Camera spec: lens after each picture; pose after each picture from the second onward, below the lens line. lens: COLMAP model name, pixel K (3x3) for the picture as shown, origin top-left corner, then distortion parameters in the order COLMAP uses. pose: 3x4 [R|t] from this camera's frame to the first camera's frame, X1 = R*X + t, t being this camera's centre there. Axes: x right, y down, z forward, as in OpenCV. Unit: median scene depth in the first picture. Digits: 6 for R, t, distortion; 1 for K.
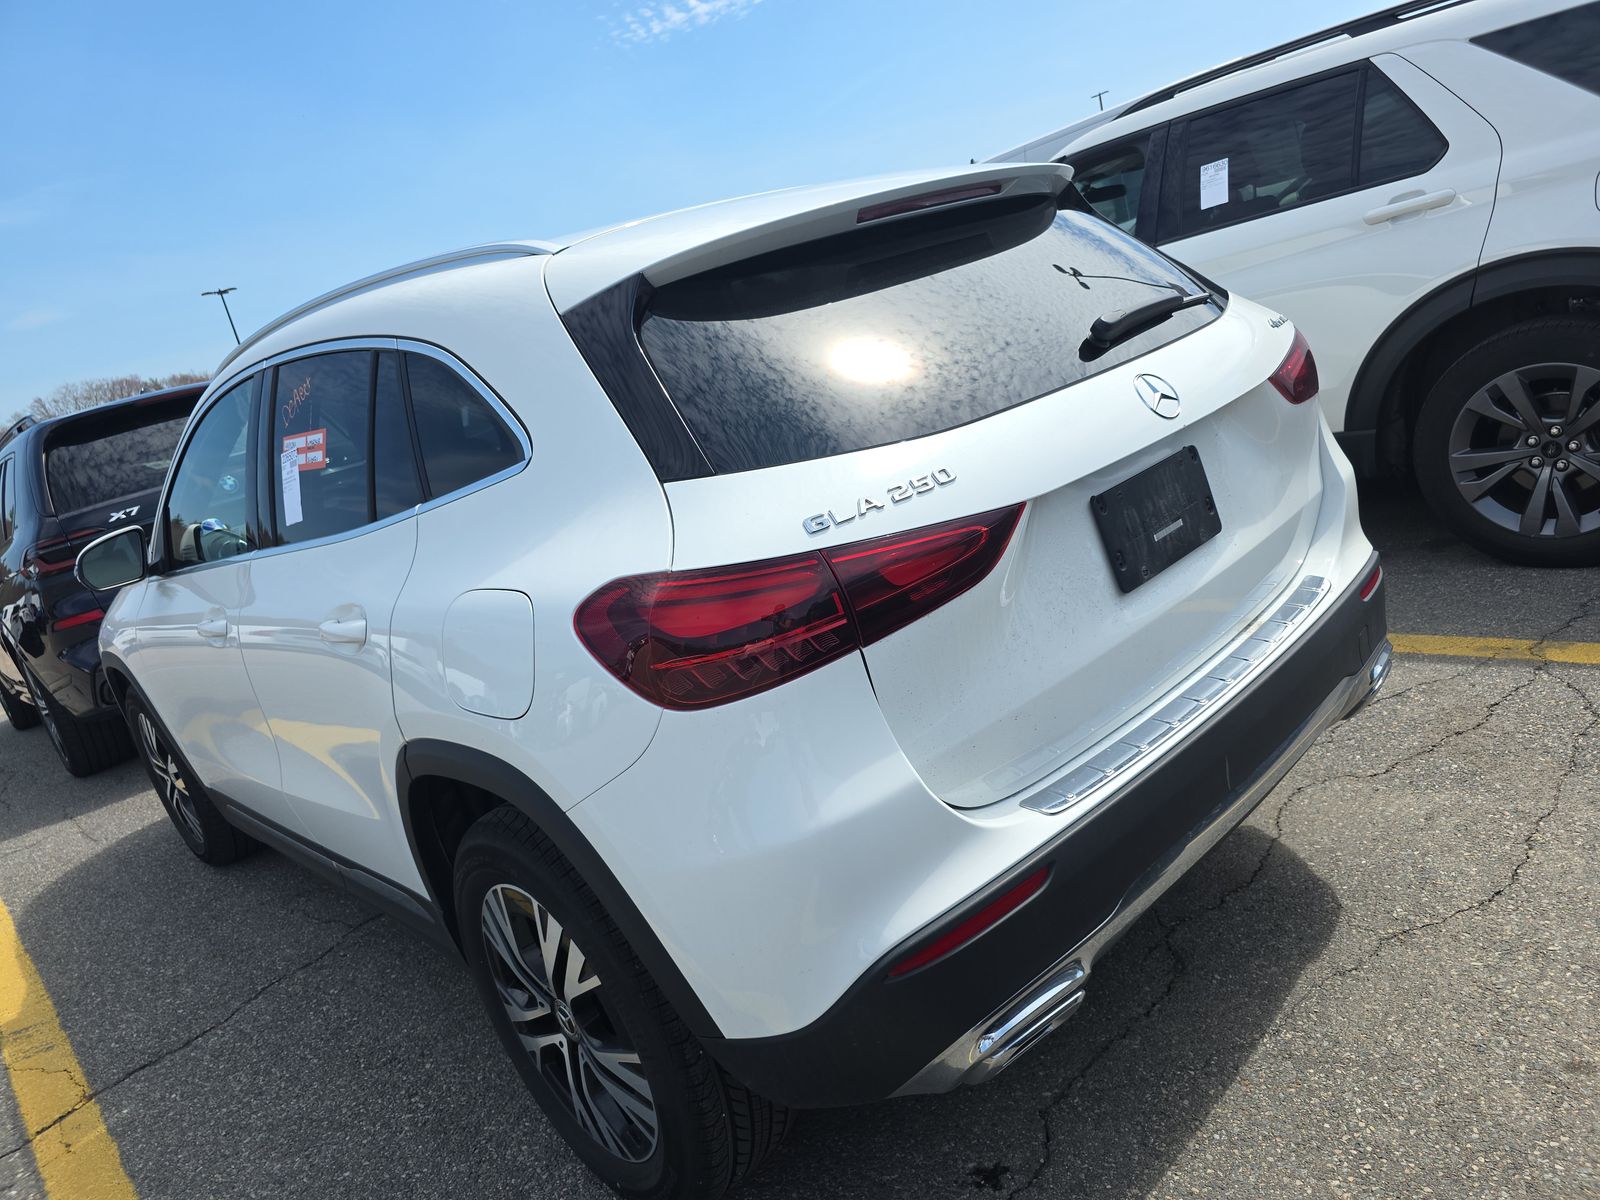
lens RADIAL K [[1088.1, 0, 803.6], [0, 1088.1, 674.0], [0, 0, 1]] dist [0.134958, -0.179419]
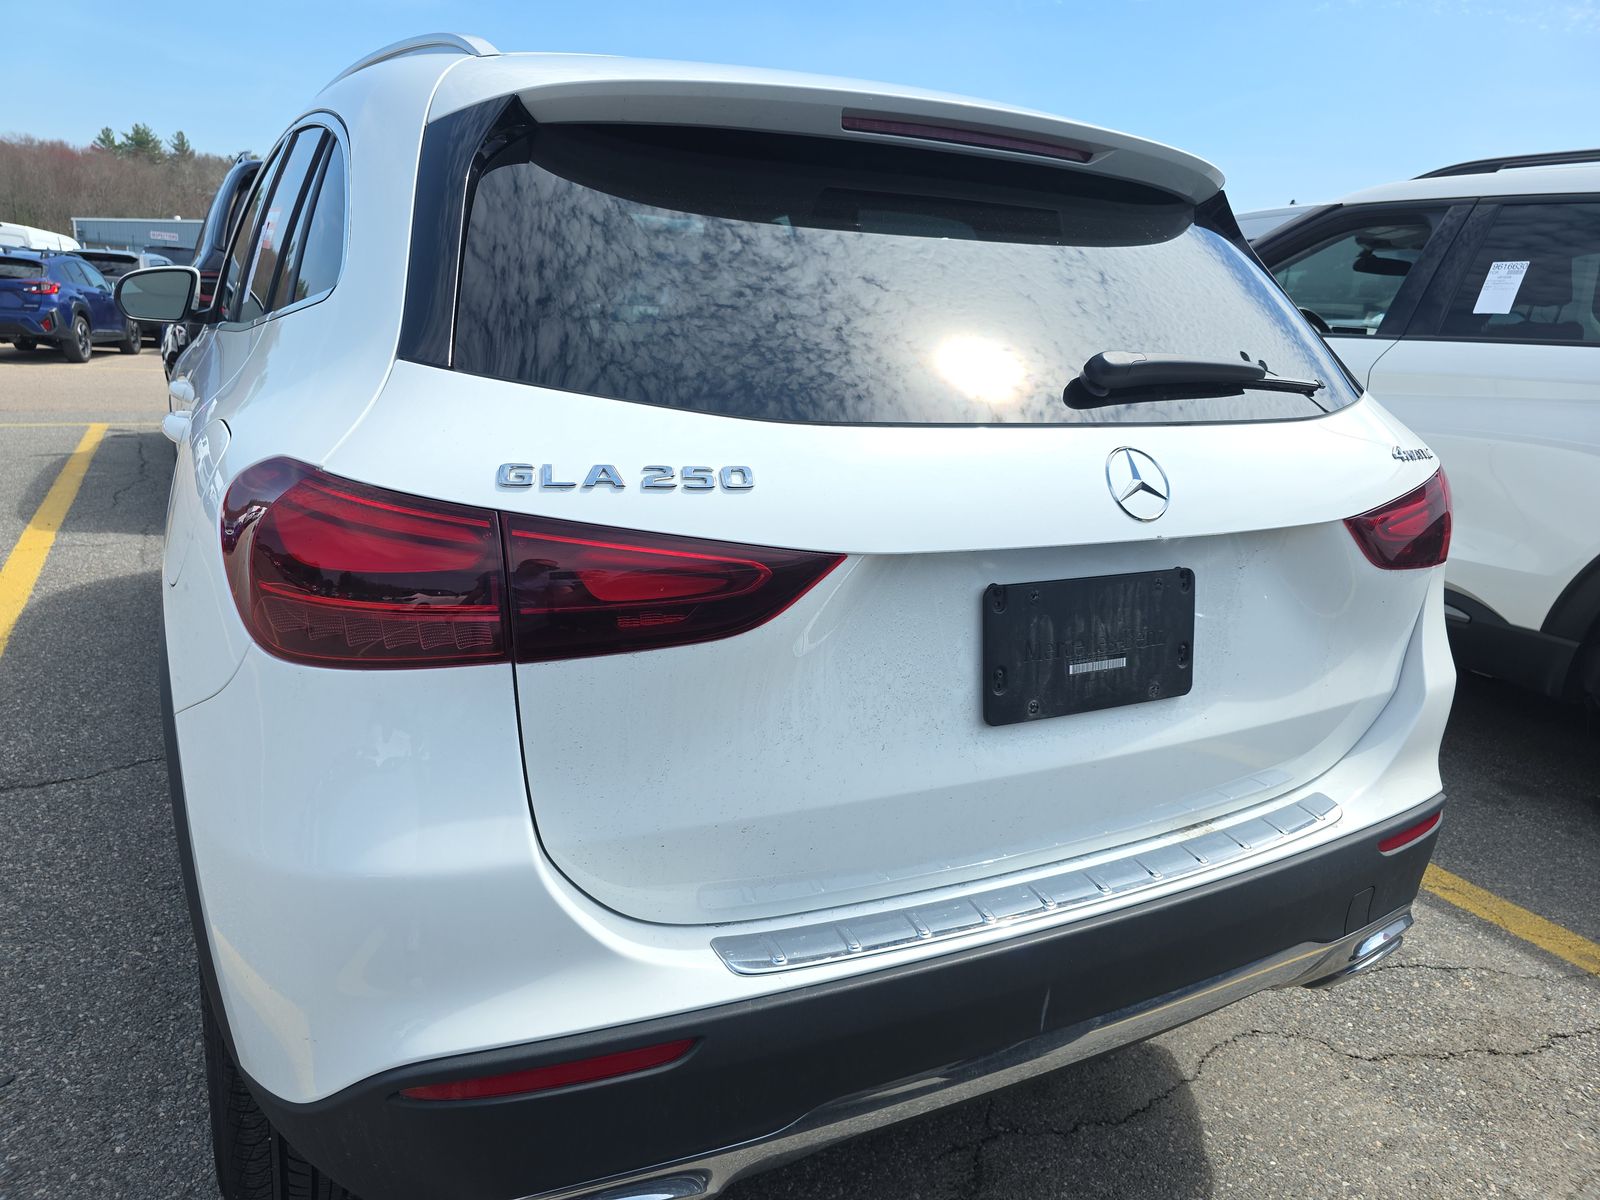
lens RADIAL K [[1056.1, 0, 798.2], [0, 1056.1, 661.8], [0, 0, 1]] dist [0.088938, -0.078234]
pose [[0.915406, 0.367120, -0.165092, 0.220767], [-0.361640, 0.930172, 0.063221, -0.088404], [0.176774, 0.001831, 0.984250, 0.232648]]
